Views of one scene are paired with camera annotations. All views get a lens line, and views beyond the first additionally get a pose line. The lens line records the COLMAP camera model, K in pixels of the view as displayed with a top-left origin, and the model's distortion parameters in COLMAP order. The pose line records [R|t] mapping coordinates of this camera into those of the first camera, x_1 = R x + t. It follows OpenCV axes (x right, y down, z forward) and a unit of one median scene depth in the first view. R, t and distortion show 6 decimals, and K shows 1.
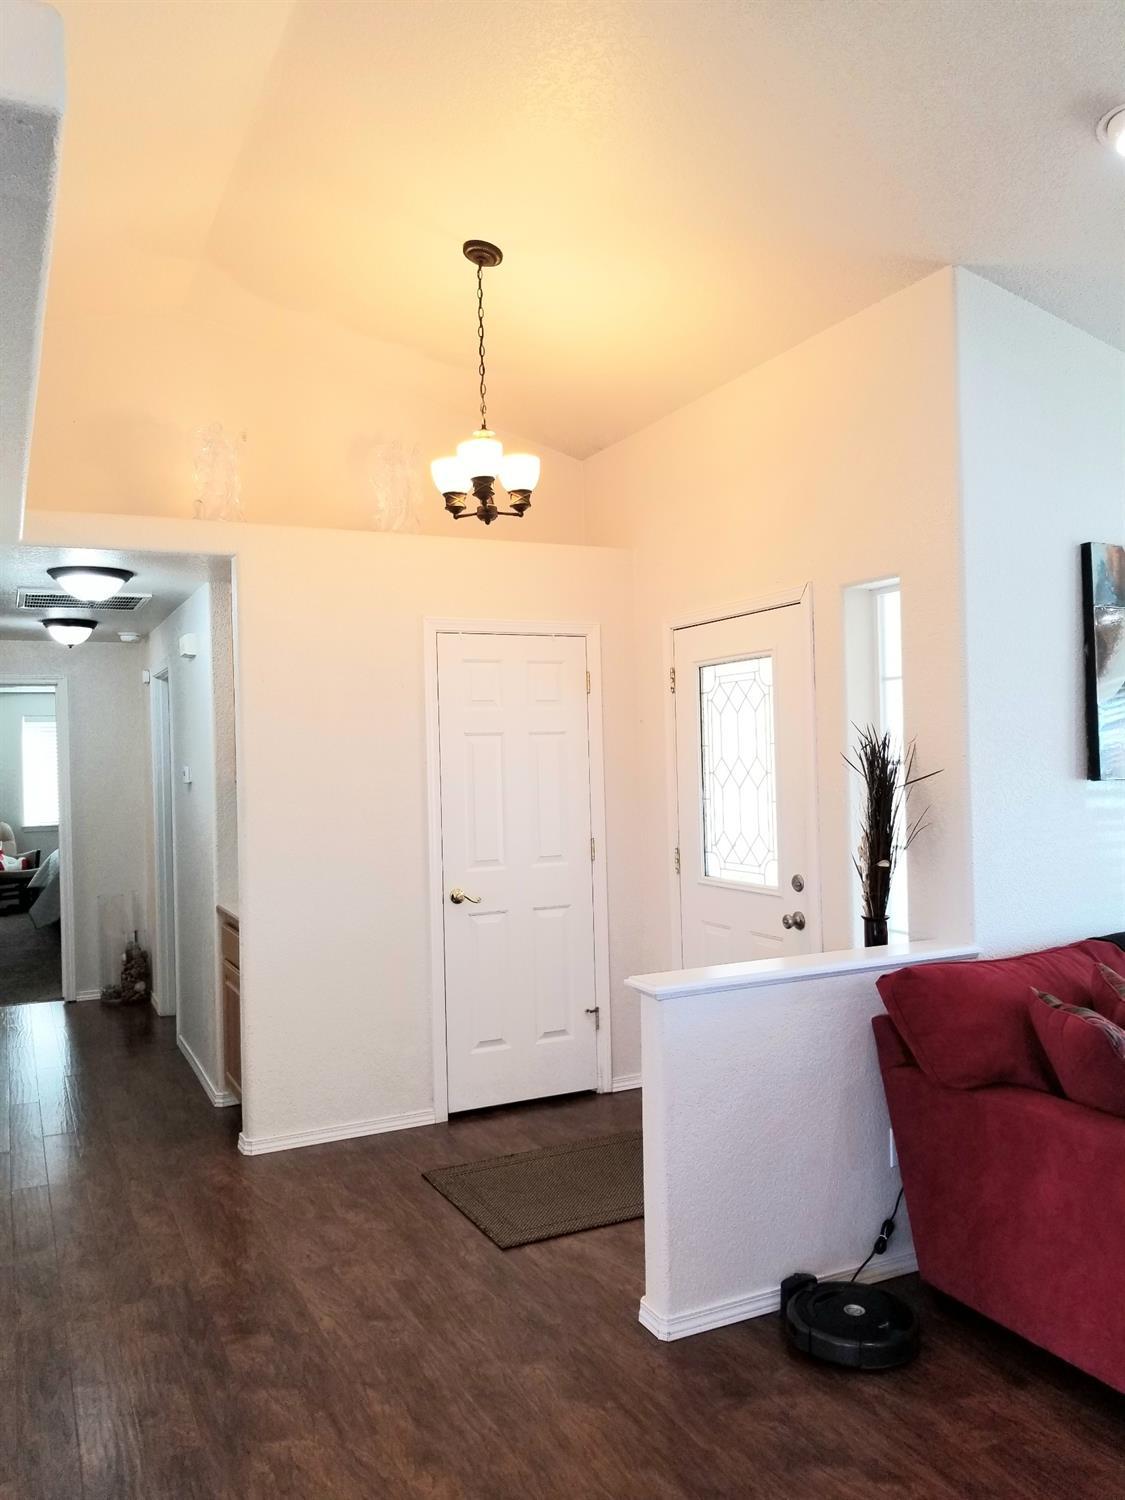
lens RADIAL K [[1121.3, 0, 562.5], [0, 1121.3, 750.0], [0, 0, 1]] dist [0.002463, -0.061370]
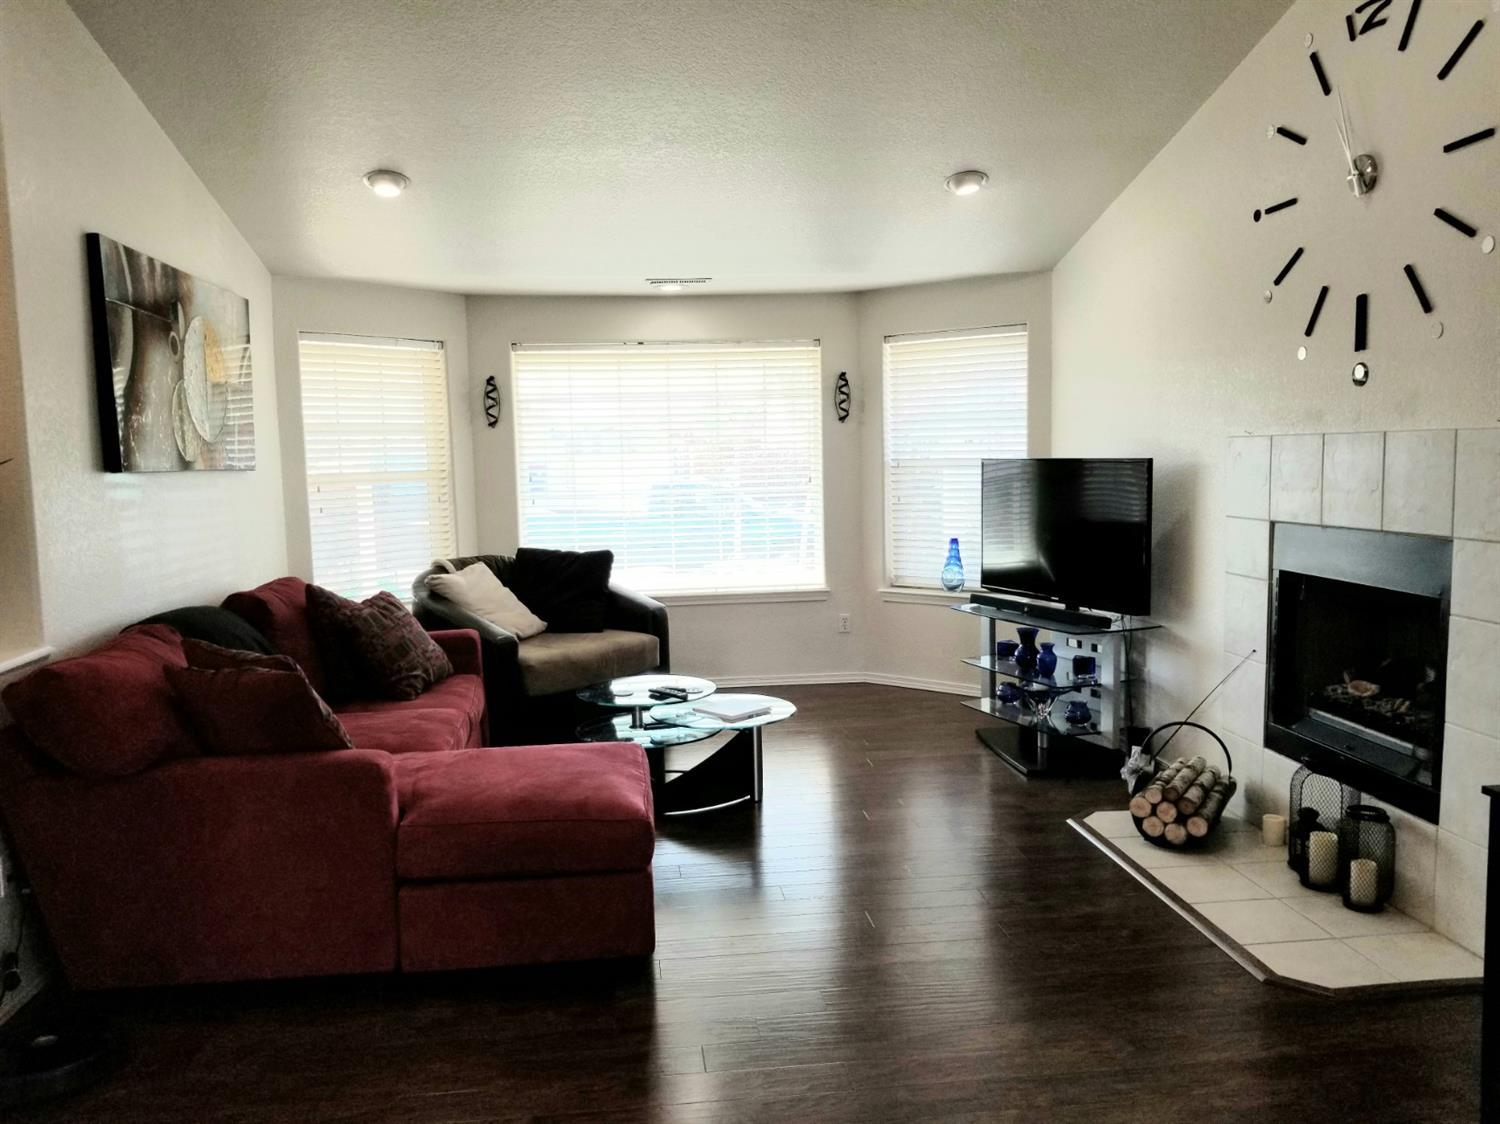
lens RADIAL K [[1121.3, 0, 750.0], [0, 1121.3, 562.0], [0, 0, 1]] dist [0.002463, -0.061370]
pose [[0.331705, -0.082997, 0.939725, -0.376744], [0.012010, 0.996413, 0.083764, 0.037895], [-0.943307, -0.016499, 0.331512, 0.154993]]
